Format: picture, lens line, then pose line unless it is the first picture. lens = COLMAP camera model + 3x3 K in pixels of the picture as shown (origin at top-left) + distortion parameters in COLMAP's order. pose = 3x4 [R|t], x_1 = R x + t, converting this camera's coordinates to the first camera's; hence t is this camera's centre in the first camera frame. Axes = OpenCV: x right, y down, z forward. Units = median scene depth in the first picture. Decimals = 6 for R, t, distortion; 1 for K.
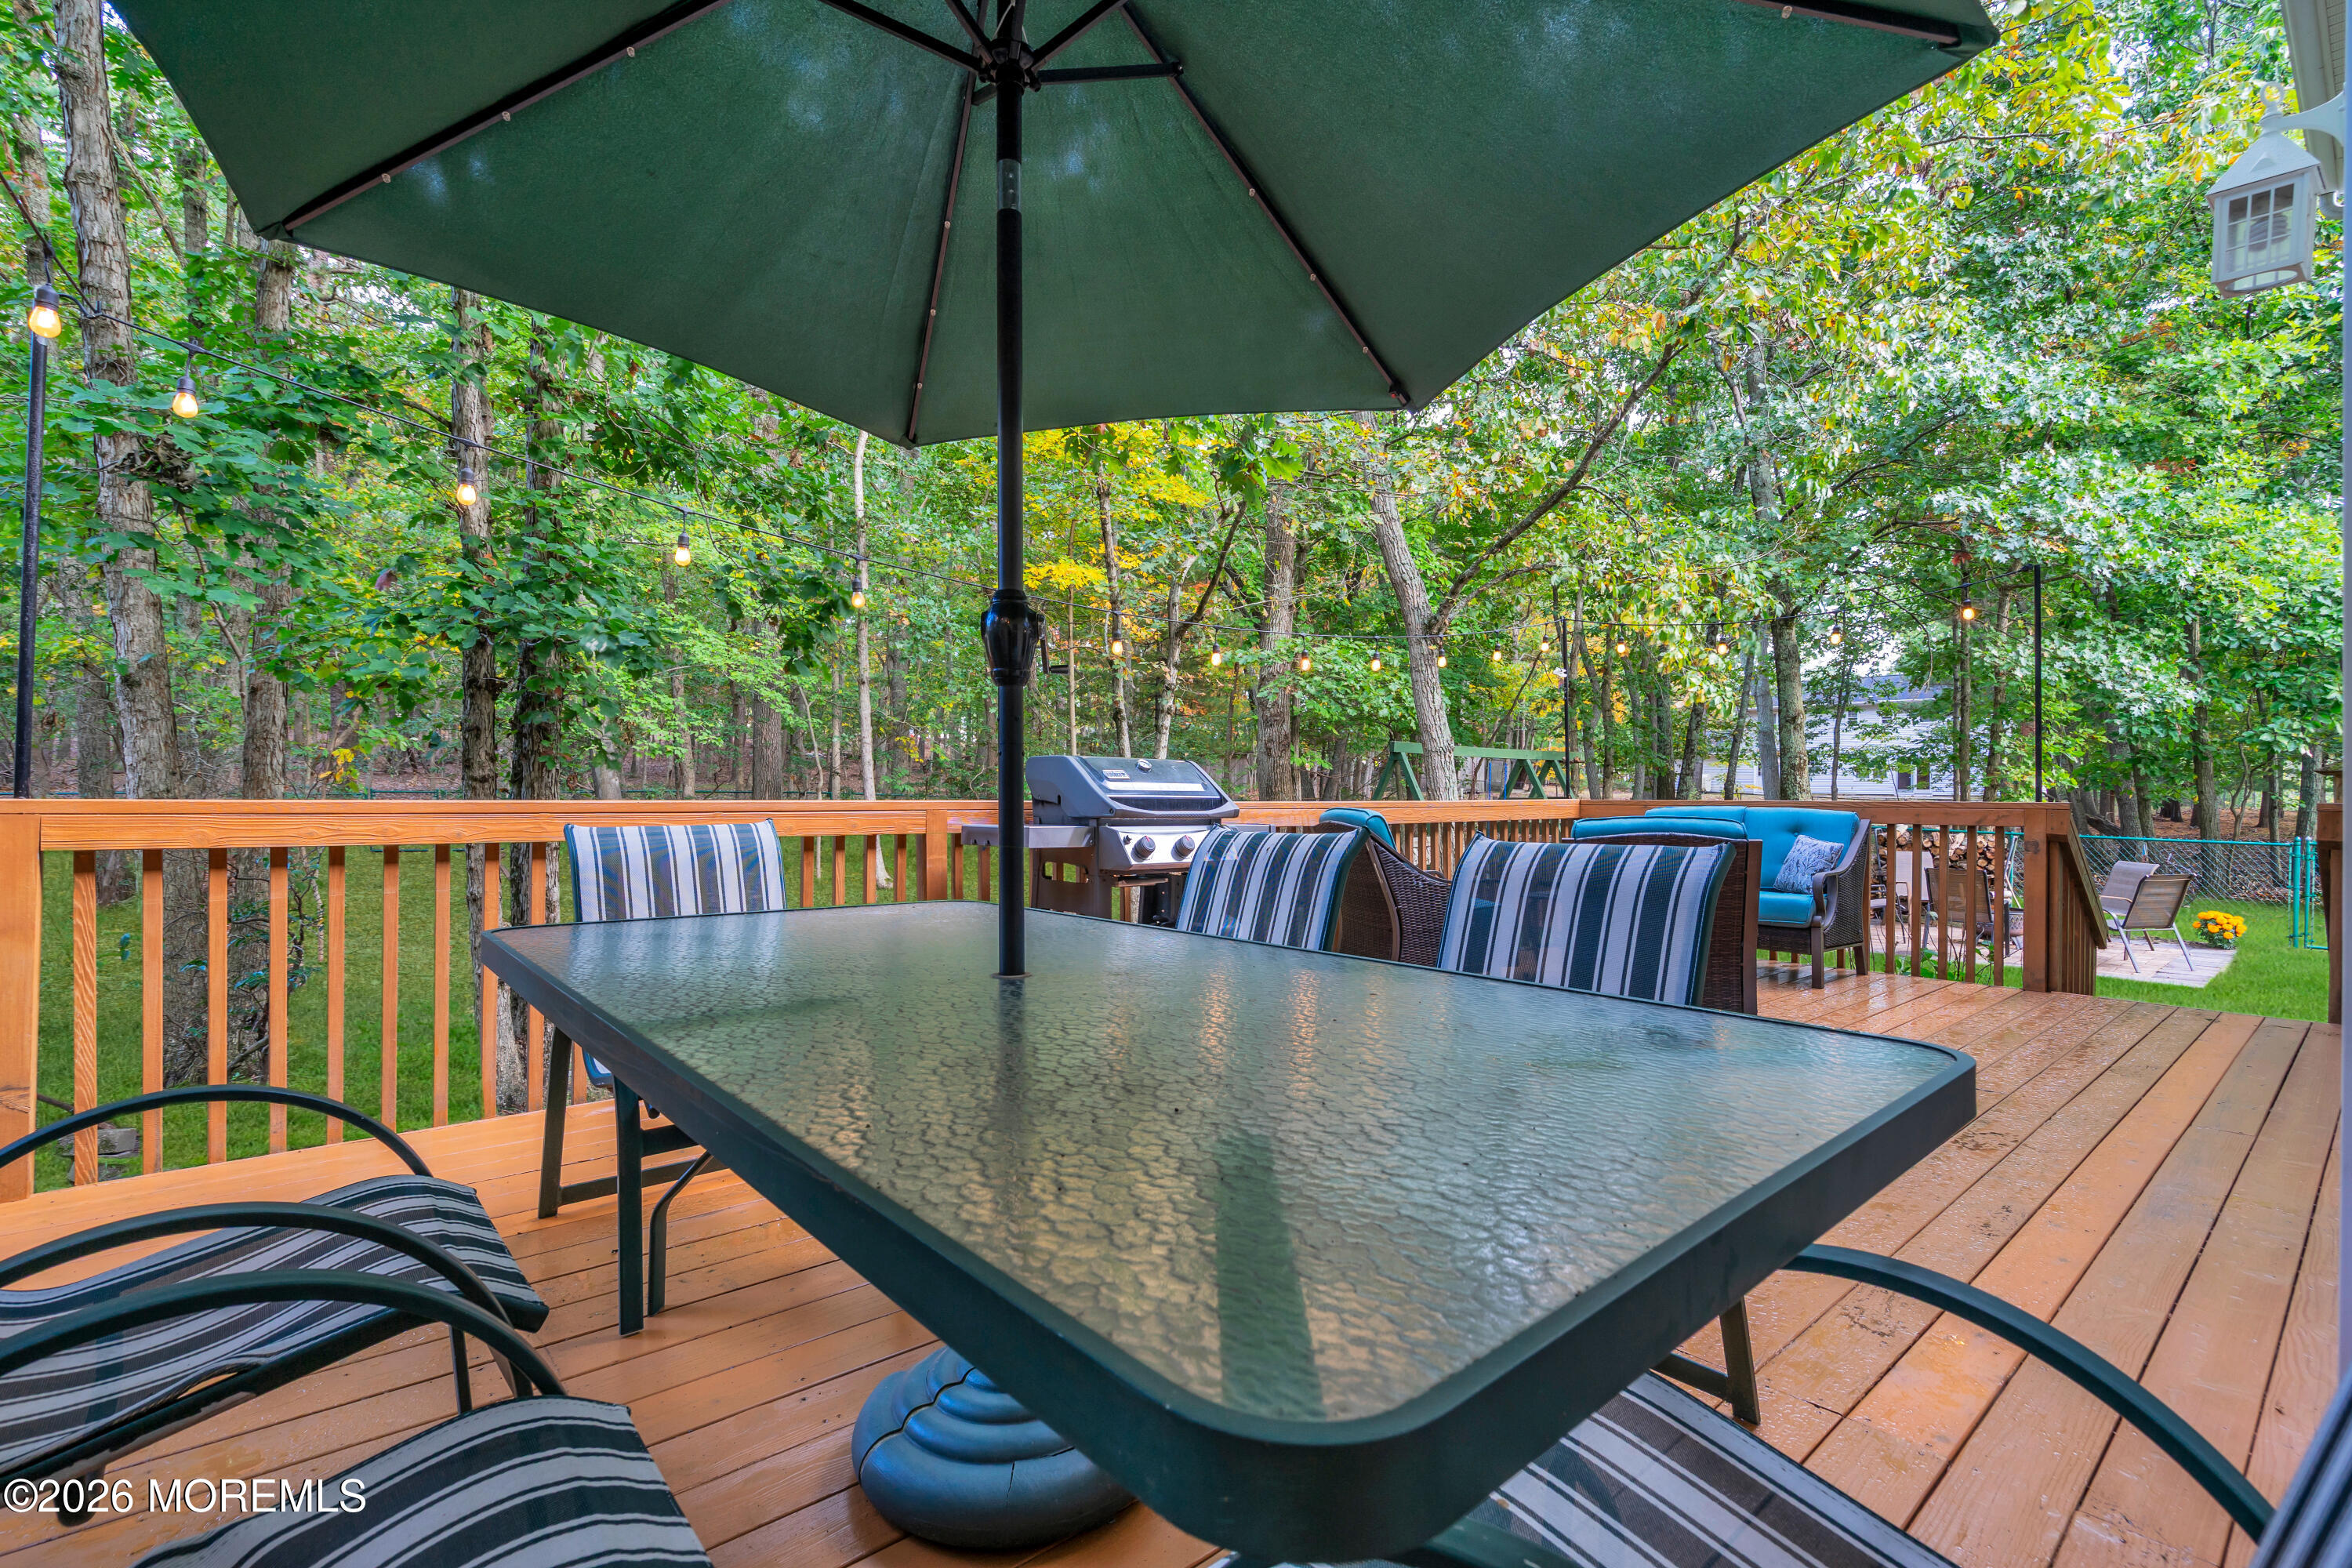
lens RADIAL K [[1034.3, 0, 1206.4], [0, 1034.3, 783.7], [0, 0, 1]] dist [0.027564, -0.014042]
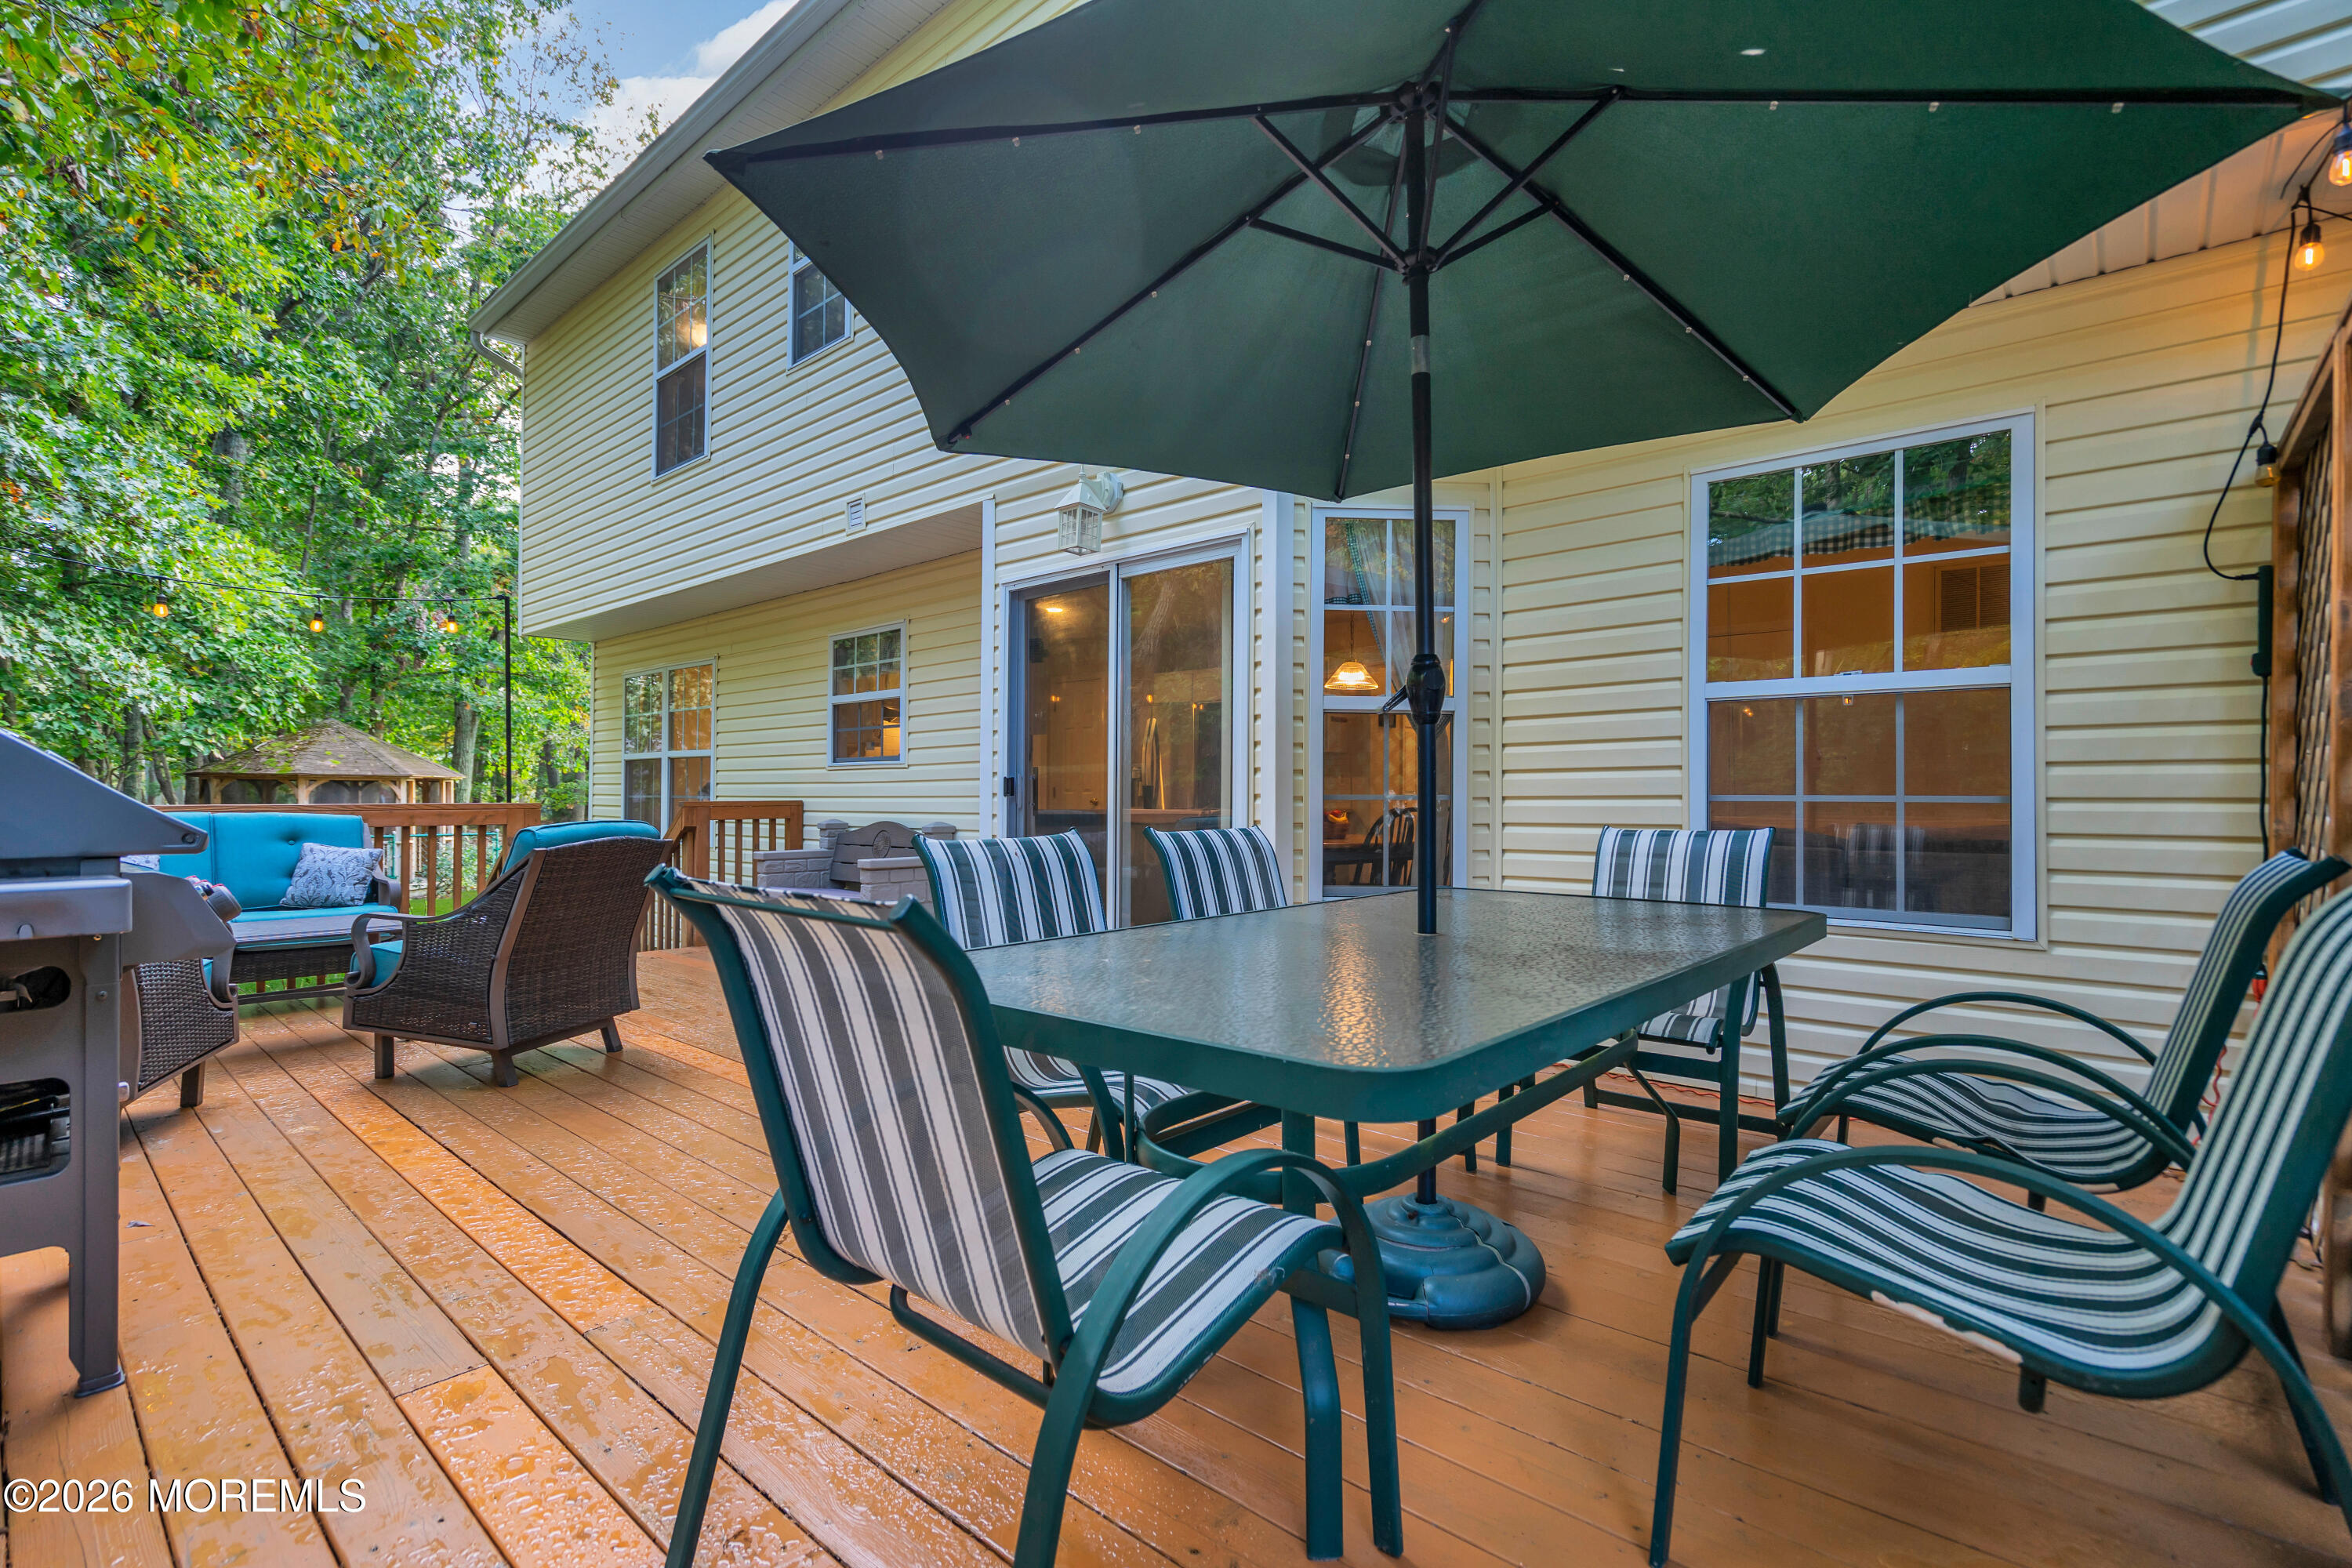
lens RADIAL K [[1026.9, 0, 1176.0], [0, 1026.9, 784.0], [0, 0, 1]] dist [-0.012249, -0.000028]
pose [[-0.144217, 0.009867, 0.989497, -0.161876], [-0.009521, 0.999890, -0.011358, 0.001424], [-0.989500, -0.011059, -0.144107, 0.169831]]
